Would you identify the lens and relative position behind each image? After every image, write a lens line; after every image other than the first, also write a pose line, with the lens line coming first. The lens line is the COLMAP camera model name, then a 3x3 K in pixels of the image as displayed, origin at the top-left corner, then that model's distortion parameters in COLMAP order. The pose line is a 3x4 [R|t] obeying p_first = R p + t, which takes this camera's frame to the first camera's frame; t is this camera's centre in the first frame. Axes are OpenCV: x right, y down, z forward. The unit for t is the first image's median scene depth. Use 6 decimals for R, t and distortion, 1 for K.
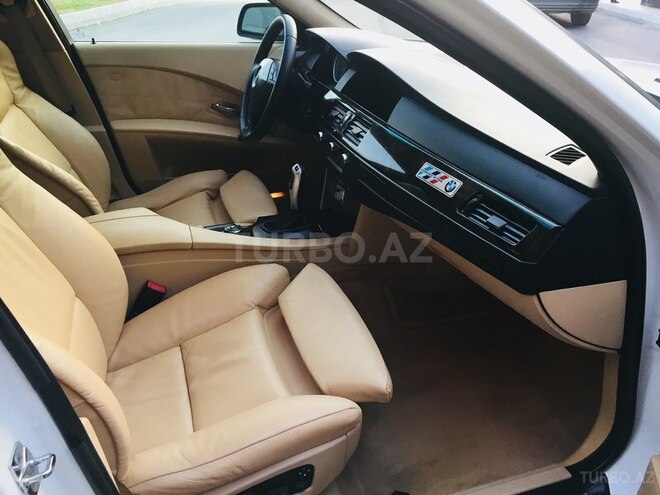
lens RADIAL K [[564.5, 0, 327.1], [0, 564.5, 247.1], [0, 0, 1]] dist [0.081523, -0.100191]
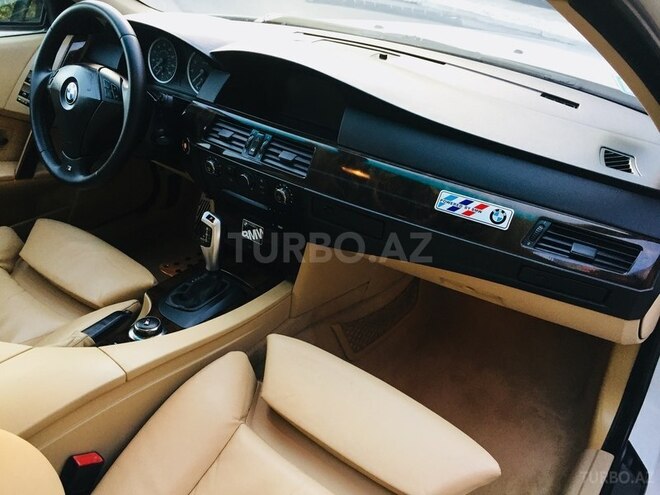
lens RADIAL K [[564.5, 0, 329.4], [0, 564.5, 244.9], [0, 0, 1]] dist [0.081523, -0.100191]
pose [[0.823307, -0.271184, 0.498623, -0.406643], [0.231014, 0.962526, 0.142042, -0.233220], [-0.518457, -0.001755, 0.855102, 0.380475]]
